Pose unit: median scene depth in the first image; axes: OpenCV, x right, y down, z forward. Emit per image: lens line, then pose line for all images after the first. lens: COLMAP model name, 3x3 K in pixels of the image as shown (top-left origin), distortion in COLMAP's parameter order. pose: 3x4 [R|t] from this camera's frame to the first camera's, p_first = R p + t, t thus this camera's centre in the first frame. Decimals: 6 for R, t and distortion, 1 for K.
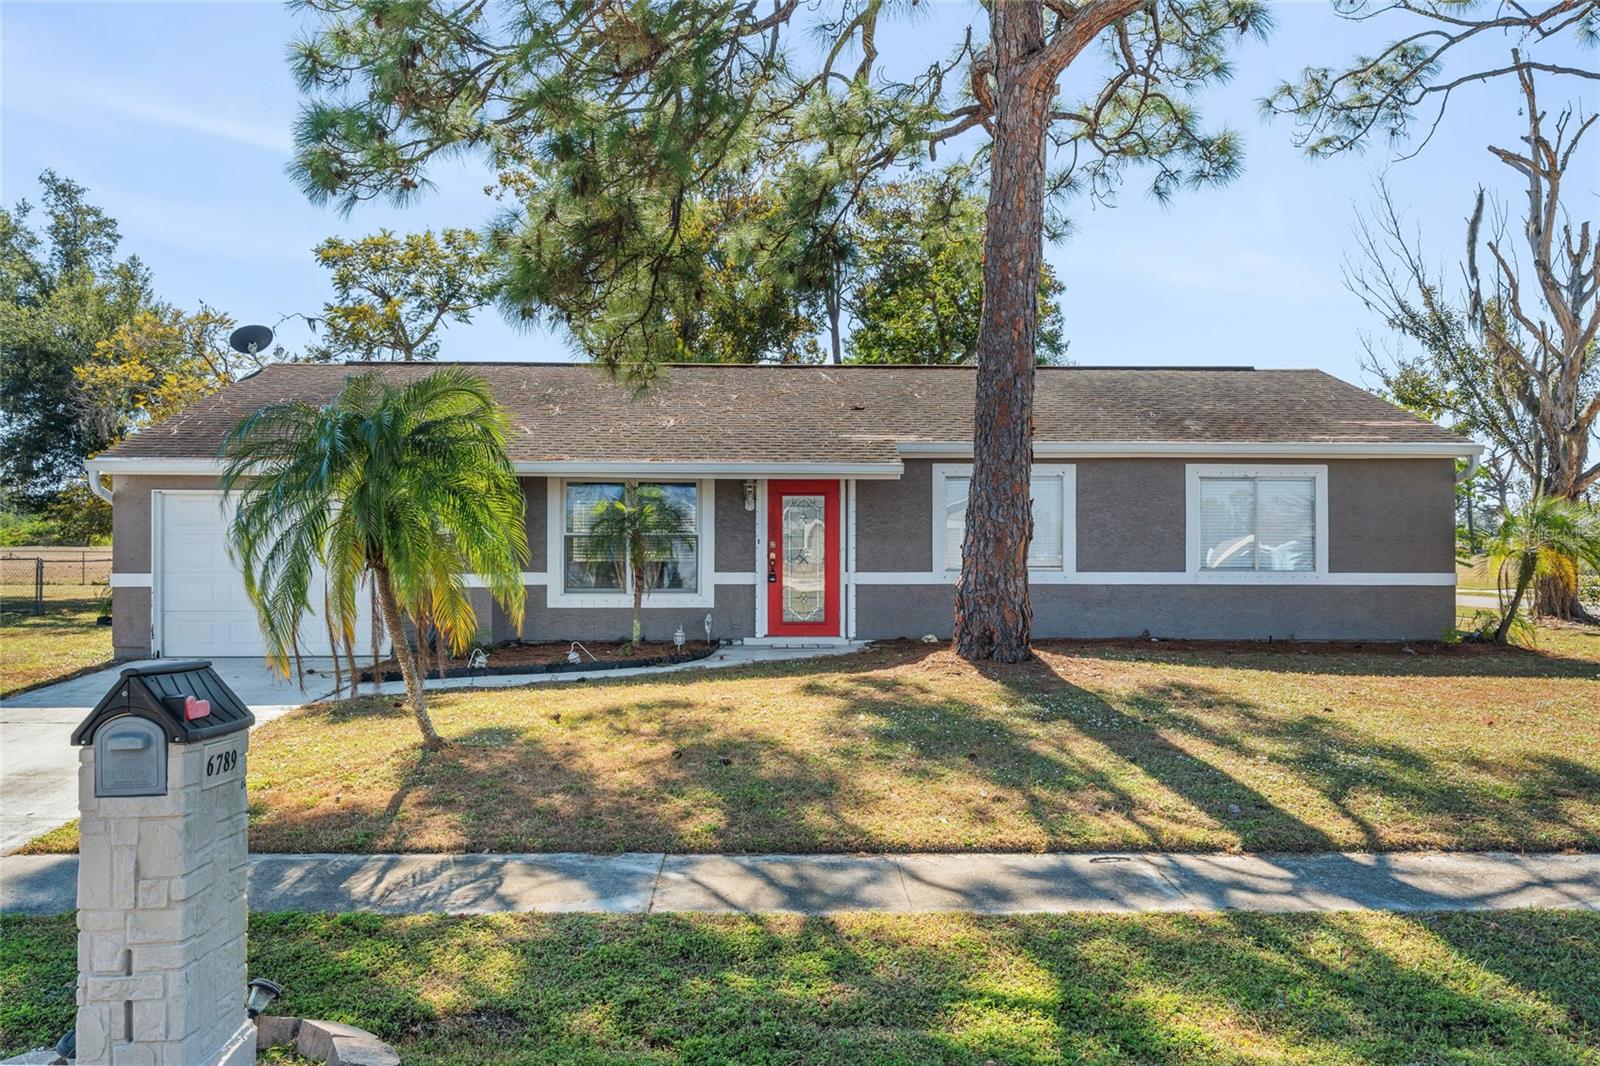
lens RADIAL K [[1311.3, 0, 803.7], [0, 1311.3, 537.1], [0, 0, 1]] dist [0.001337, 0.004248]
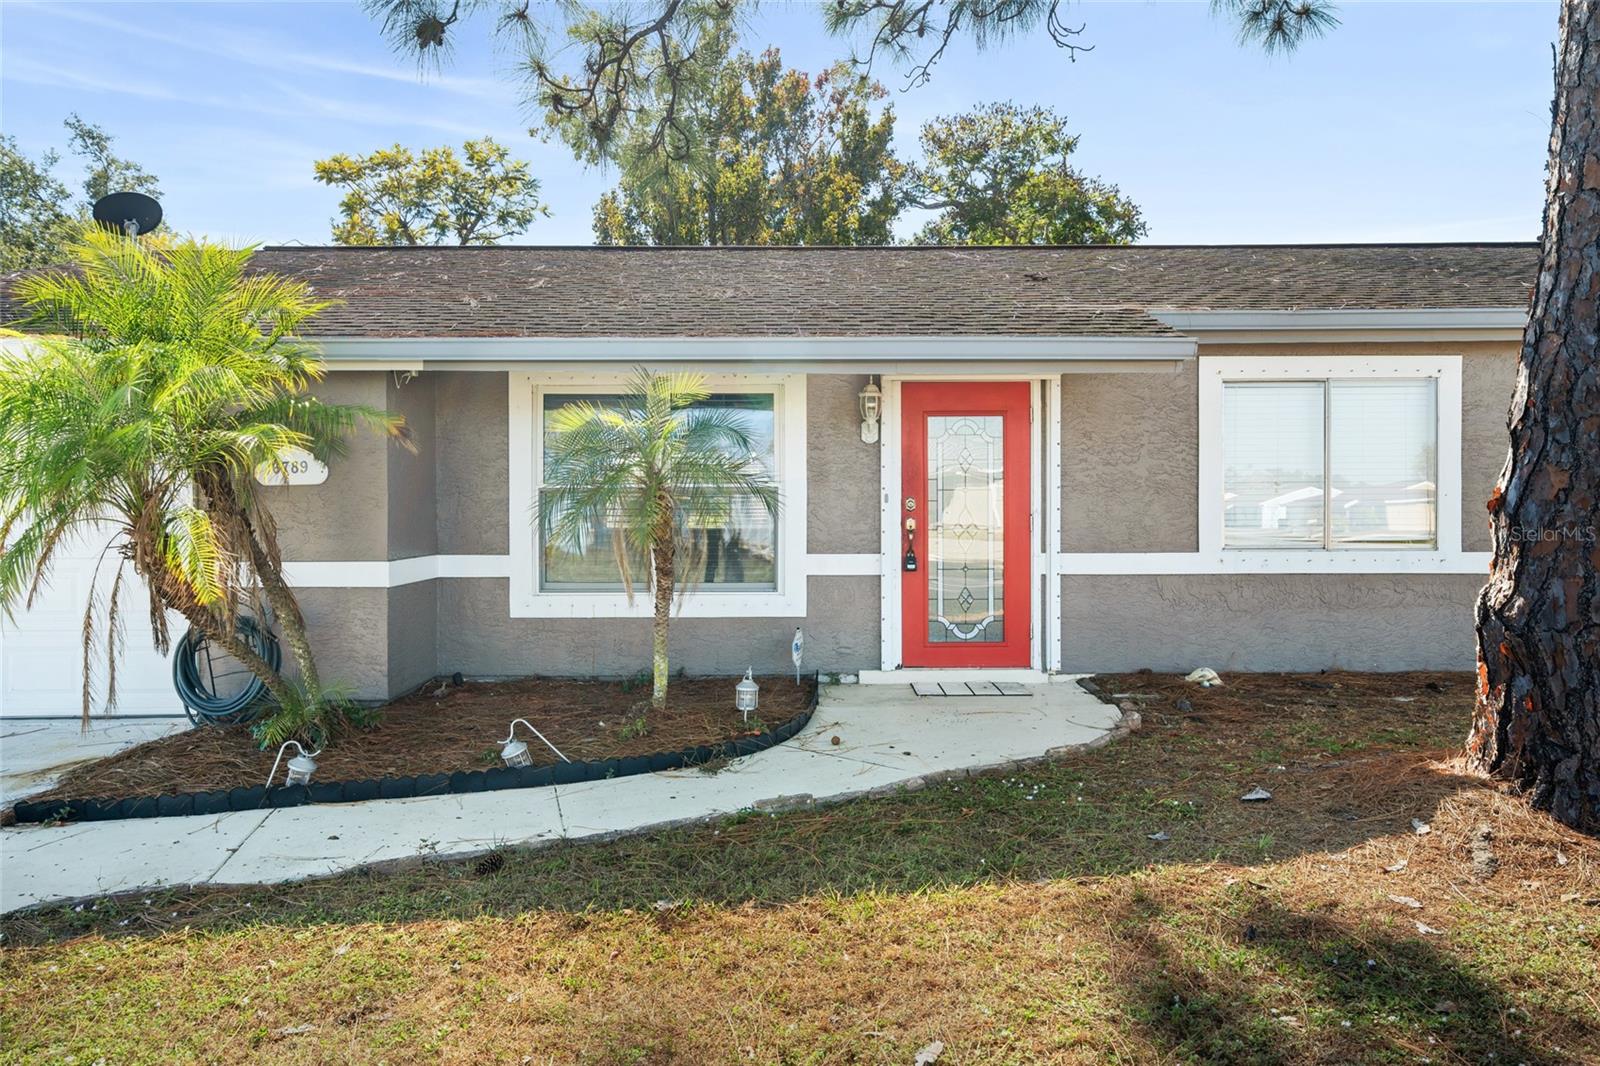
lens RADIAL K [[1066.0, 0, 797.9], [0, 1066.0, 524.0], [0, 0, 1]] dist [-0.002170, -0.000712]
pose [[0.999332, -0.002951, -0.036437, -0.055167], [0.003649, 0.999811, 0.019103, 0.005444], [0.036374, -0.019223, 0.999153, 0.543684]]
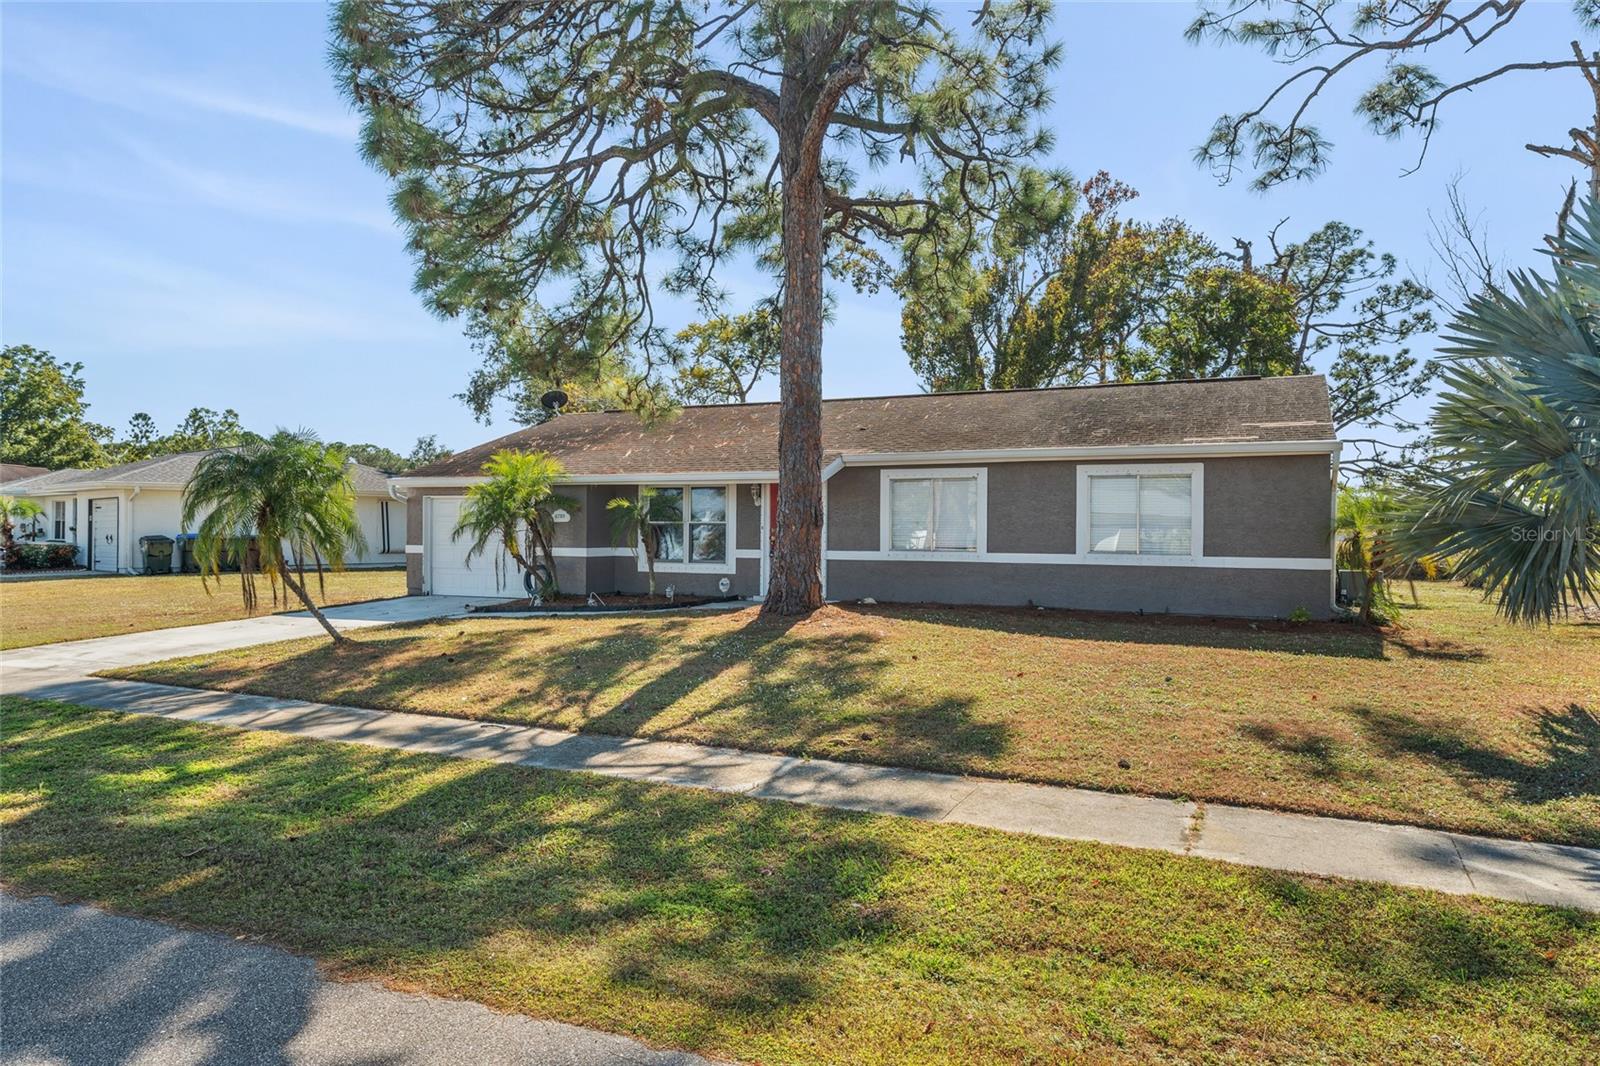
lens RADIAL K [[1029.7, 0, 800.1], [0, 1029.7, 534.7], [0, 0, 1]] dist [0.001558, 0.001317]
pose [[0.891361, 0.006367, -0.453250, 0.500451], [-0.002692, 0.999958, 0.008753, 0.000898], [0.453286, -0.006582, 0.891341, 0.030373]]
